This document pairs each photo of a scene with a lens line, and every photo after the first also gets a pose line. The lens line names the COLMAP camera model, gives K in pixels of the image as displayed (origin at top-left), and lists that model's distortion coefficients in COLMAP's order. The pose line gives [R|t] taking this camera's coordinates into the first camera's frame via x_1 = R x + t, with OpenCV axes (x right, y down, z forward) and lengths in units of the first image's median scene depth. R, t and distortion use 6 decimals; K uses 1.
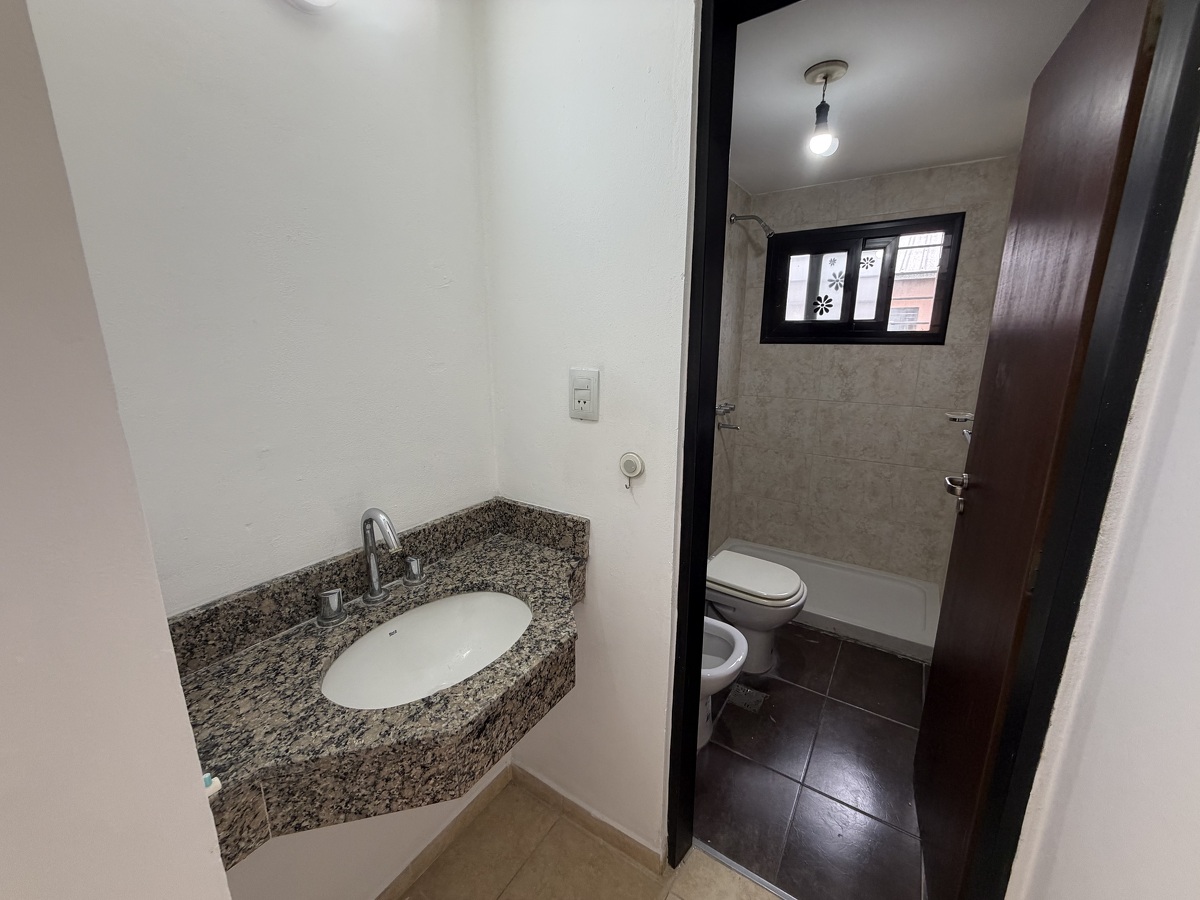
lens RADIAL K [[479.4, 0, 600.0], [0, 479.4, 450.5], [0, 0, 1]] dist [0.002562, -0.000159]
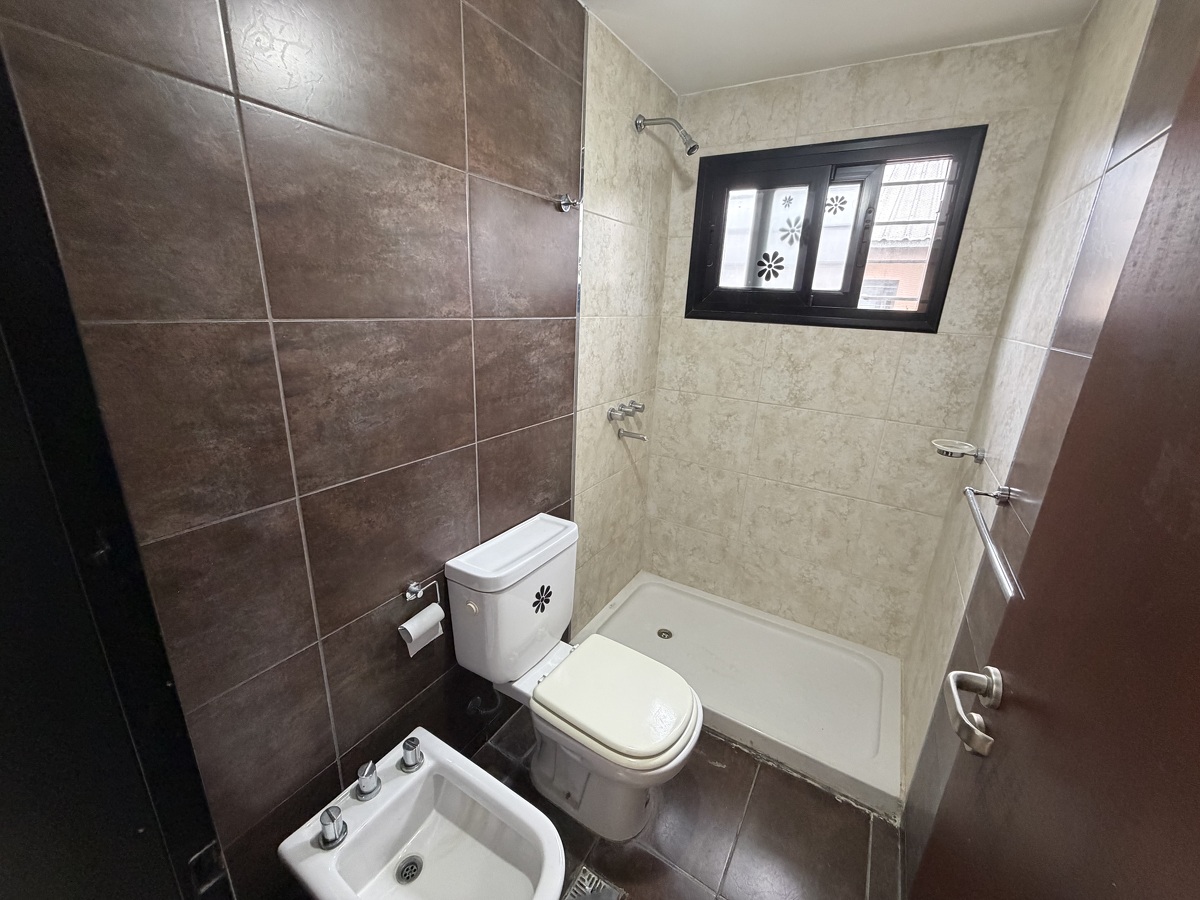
lens RADIAL K [[479.4, 0, 599.2], [0, 479.4, 449.7], [0, 0, 1]] dist [0.002562, -0.000159]
pose [[0.998245, 0.032374, 0.049591, 0.191307], [-0.035667, 0.997114, 0.067023, -0.076103], [-0.047278, -0.068674, 0.996518, 0.301546]]
